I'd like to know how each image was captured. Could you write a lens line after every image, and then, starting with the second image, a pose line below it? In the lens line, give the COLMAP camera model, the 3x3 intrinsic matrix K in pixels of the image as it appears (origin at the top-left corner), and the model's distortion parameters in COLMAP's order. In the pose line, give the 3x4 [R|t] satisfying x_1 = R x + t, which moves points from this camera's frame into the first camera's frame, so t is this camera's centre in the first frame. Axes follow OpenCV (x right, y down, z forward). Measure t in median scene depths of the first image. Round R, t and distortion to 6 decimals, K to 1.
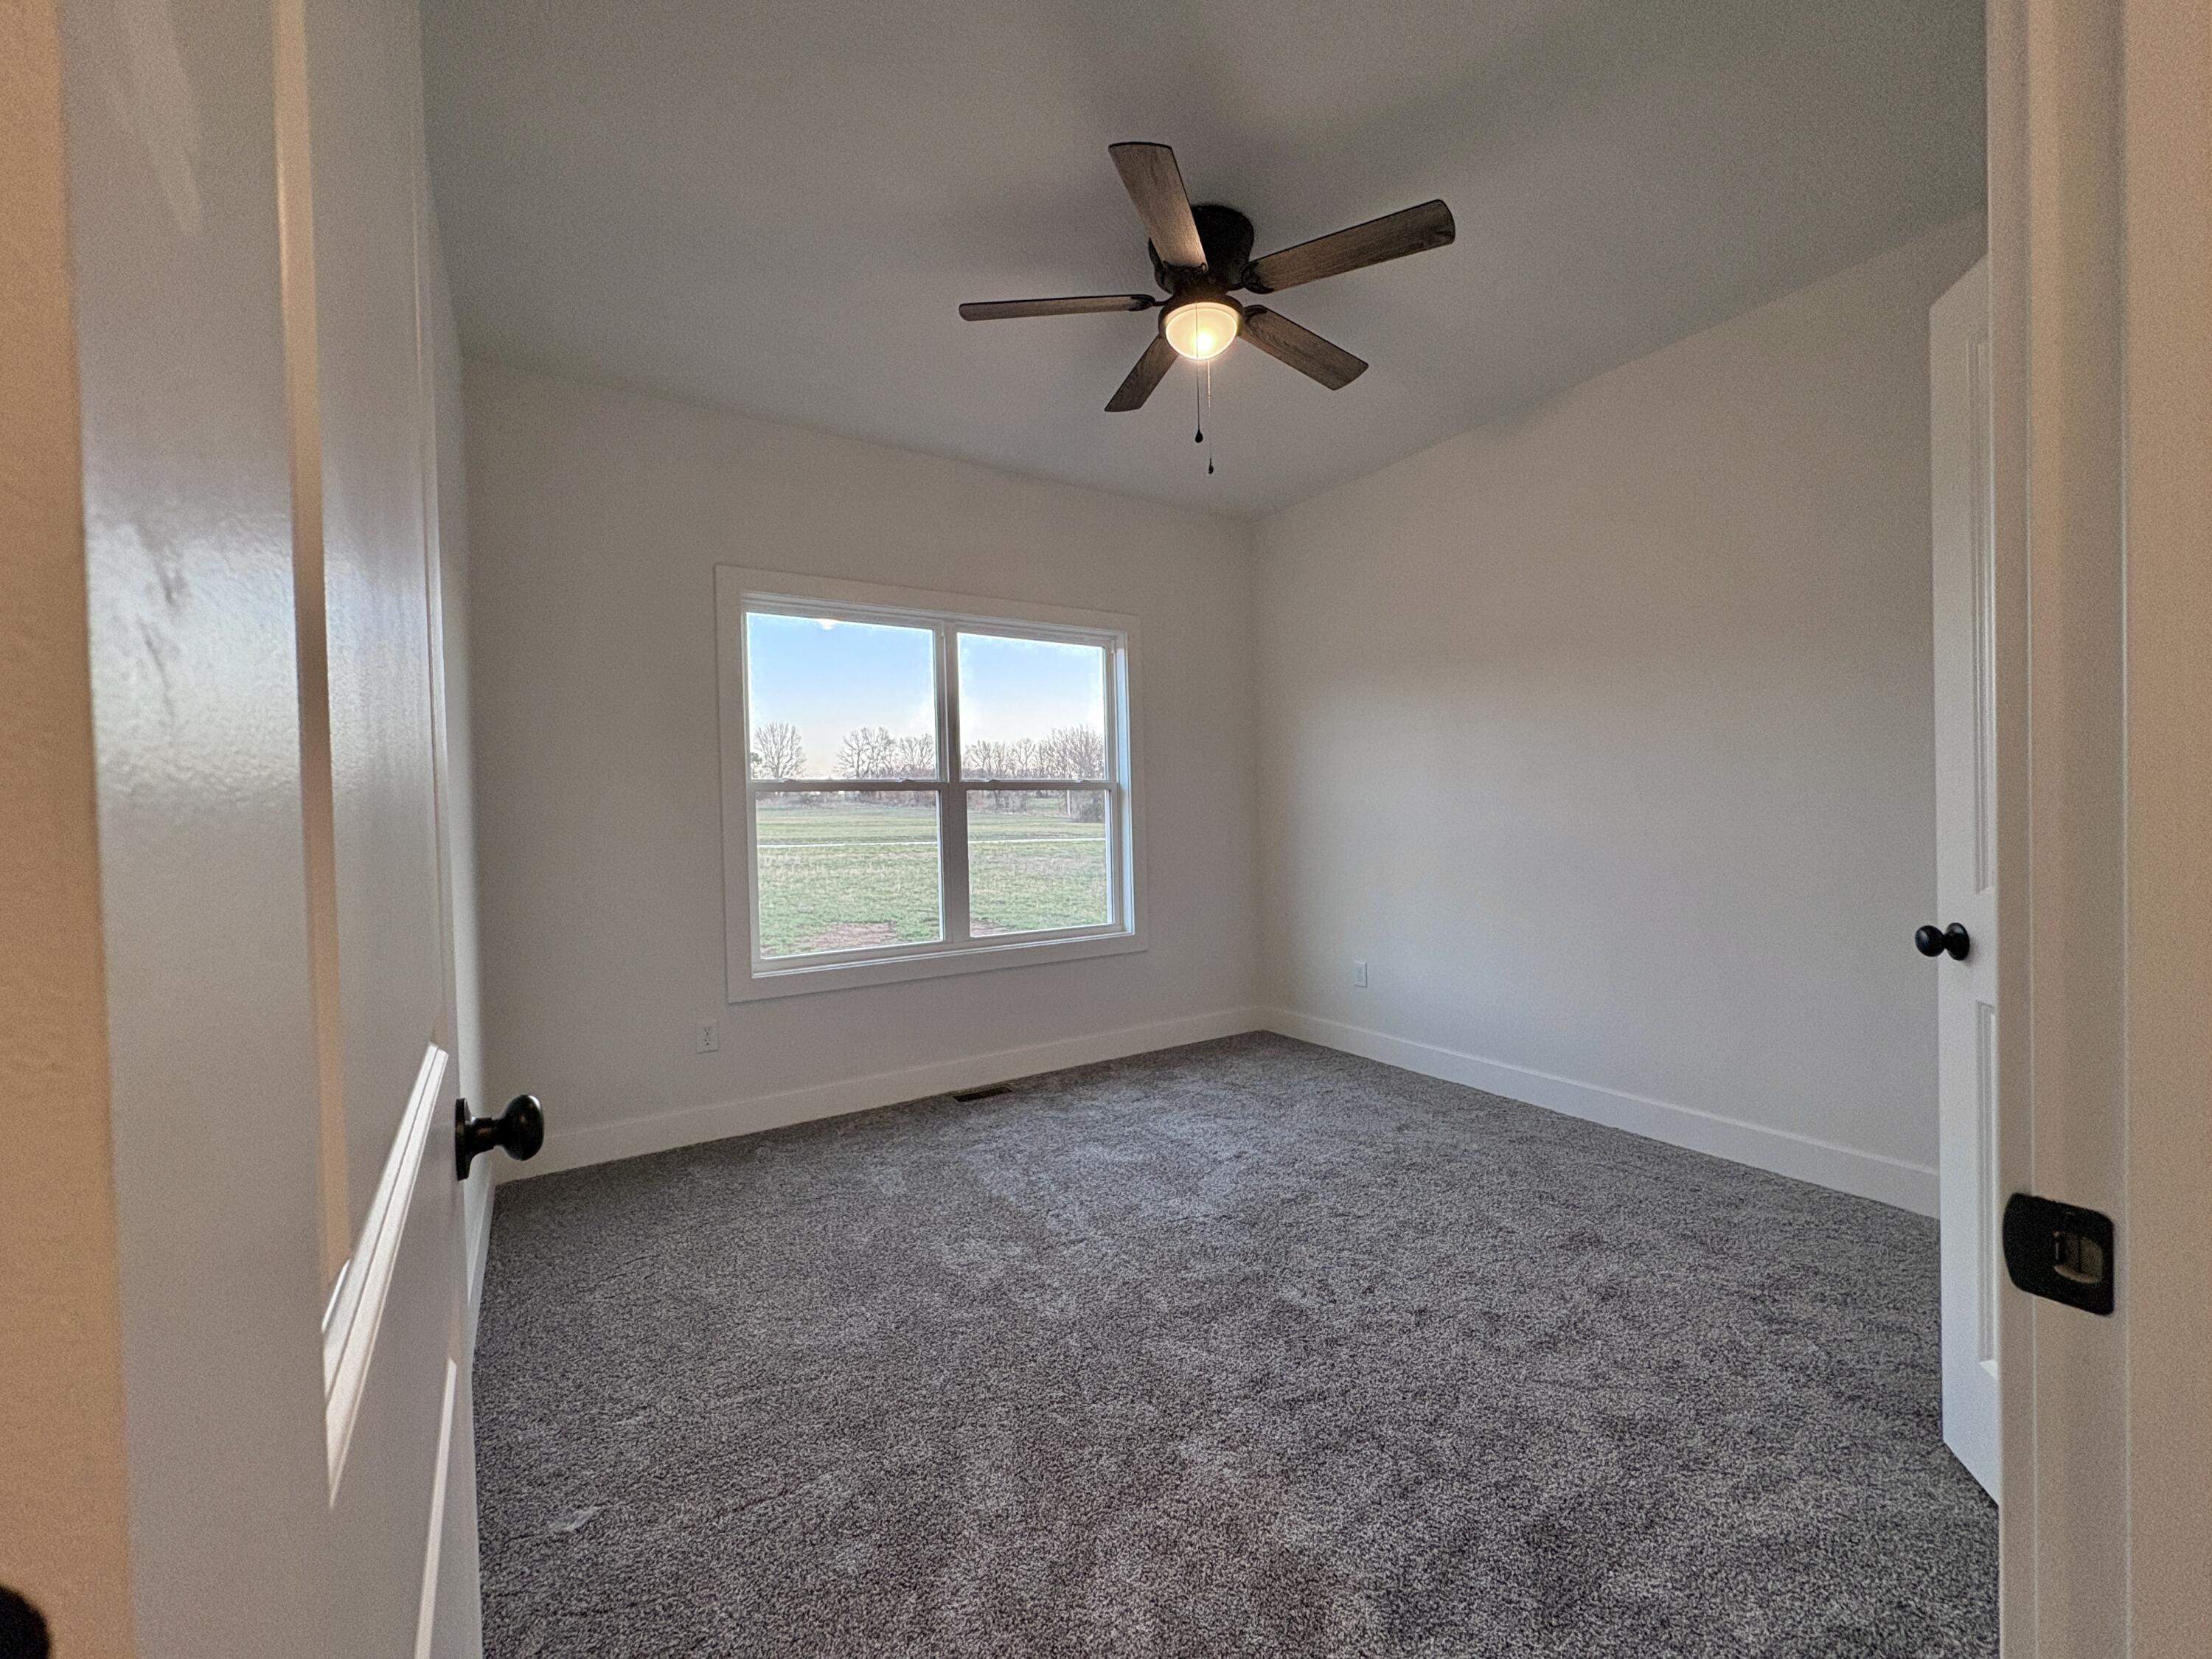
lens RADIAL K [[884.0, 0, 1108.4], [0, 884.0, 827.3], [0, 0, 1]] dist [0.009694, 0.000313]
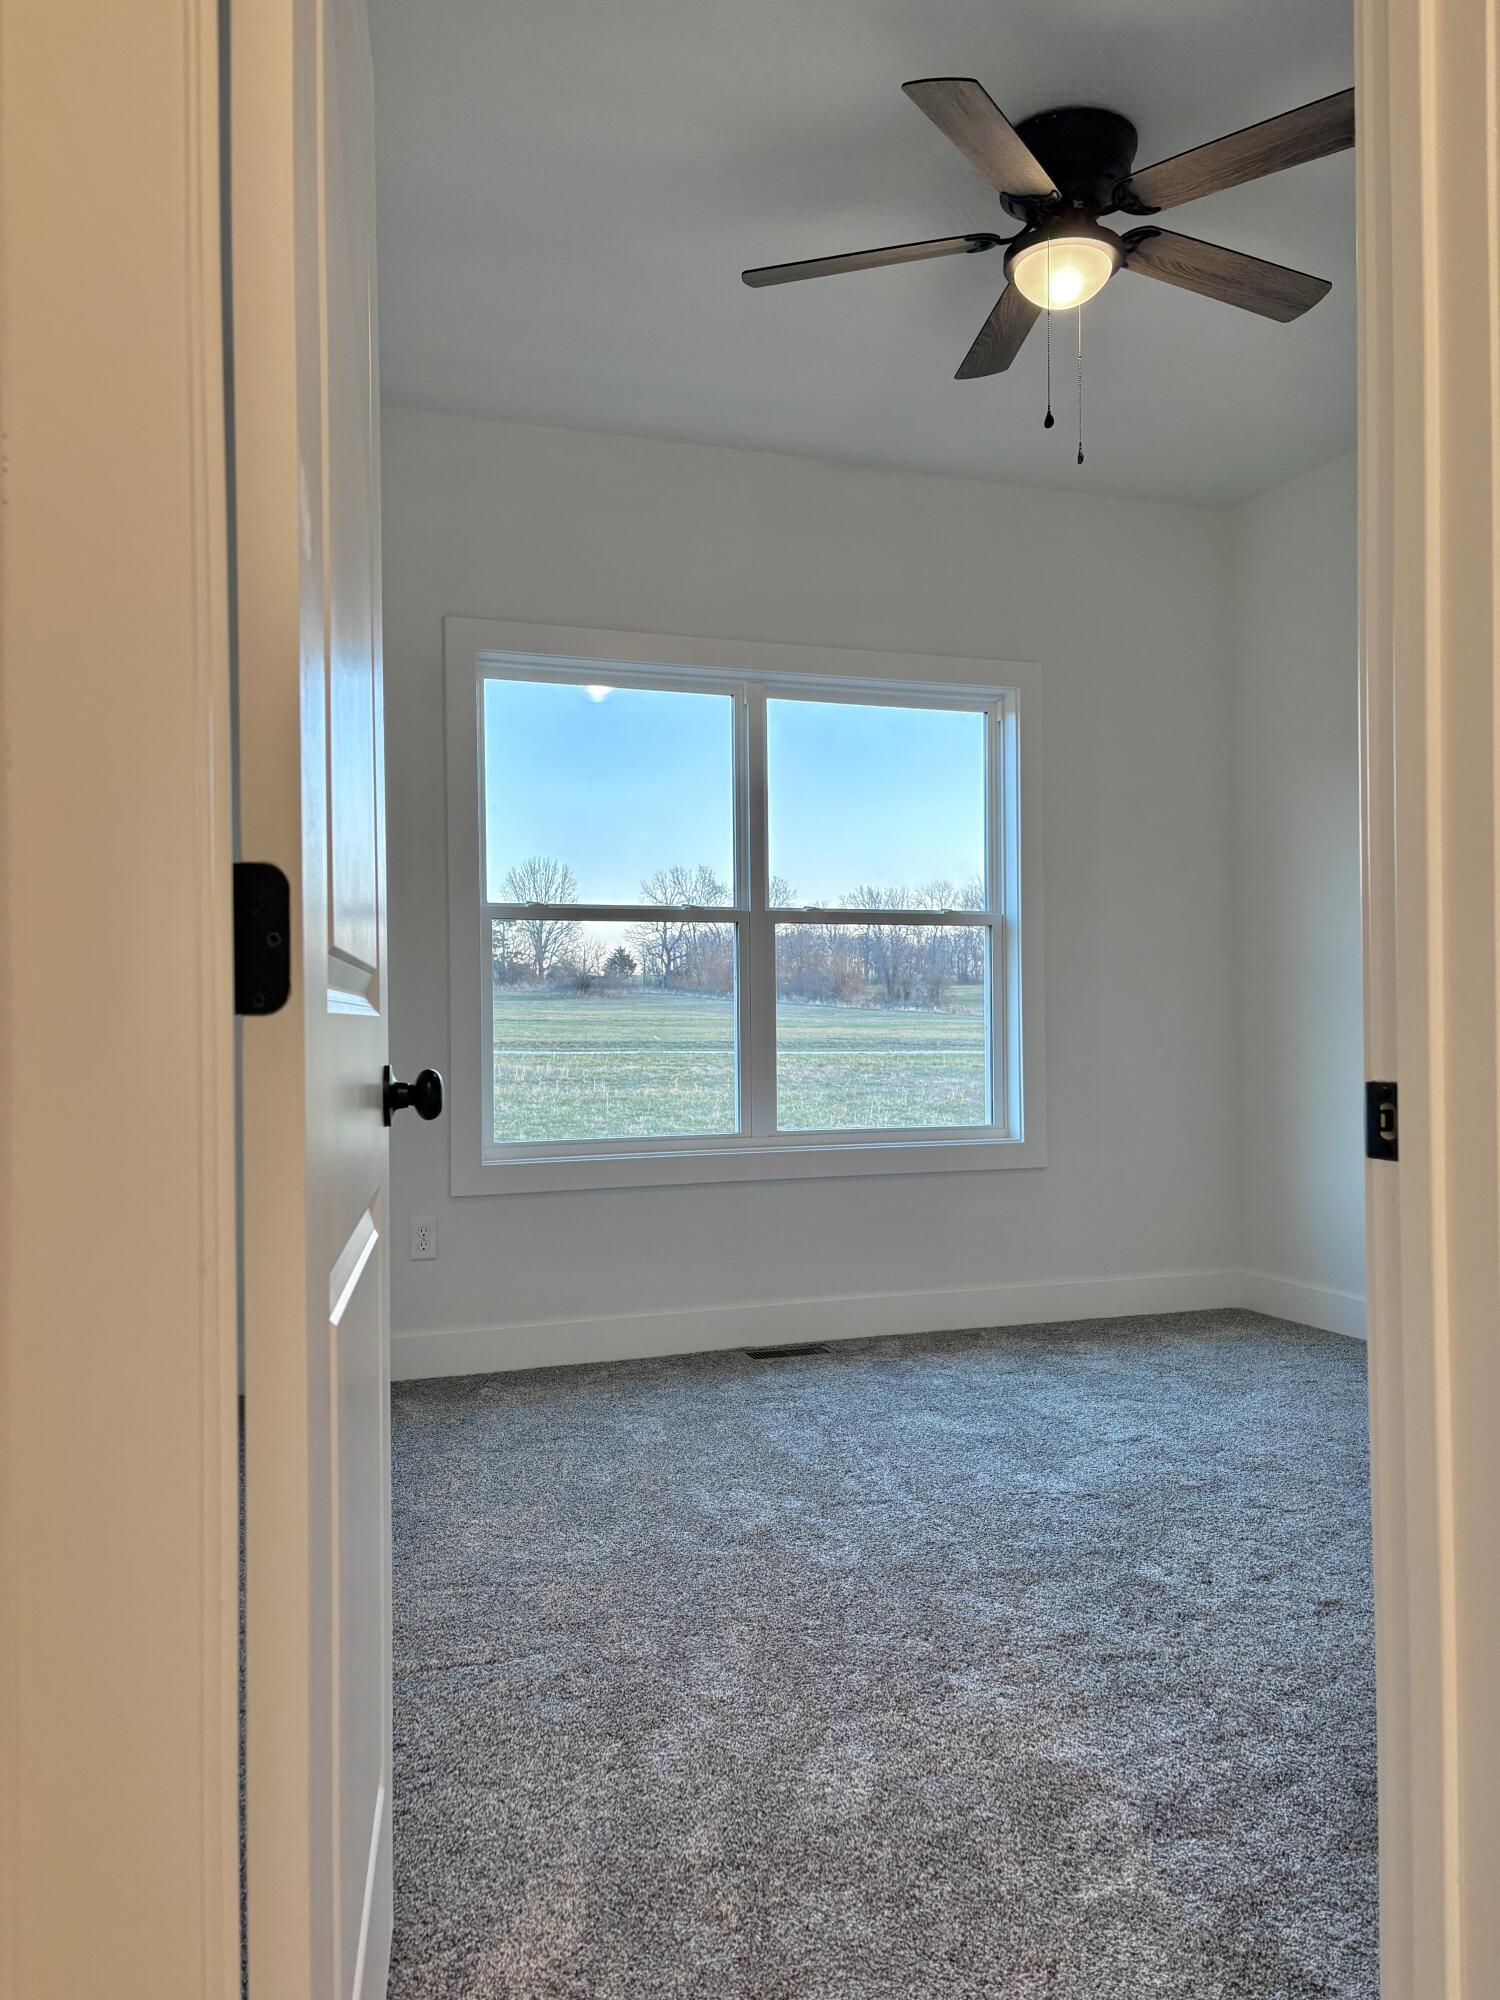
lens RADIAL K [[1512.3, 0, 749.8], [0, 1512.3, 1002.9], [0, 0, 1]] dist [0.046271, -0.000021]
pose [[0.976086, 0.011132, -0.217098, 0.116379], [-0.015590, 0.999701, -0.018831, 0.064612], [0.216823, 0.021766, 0.975968, -0.246273]]
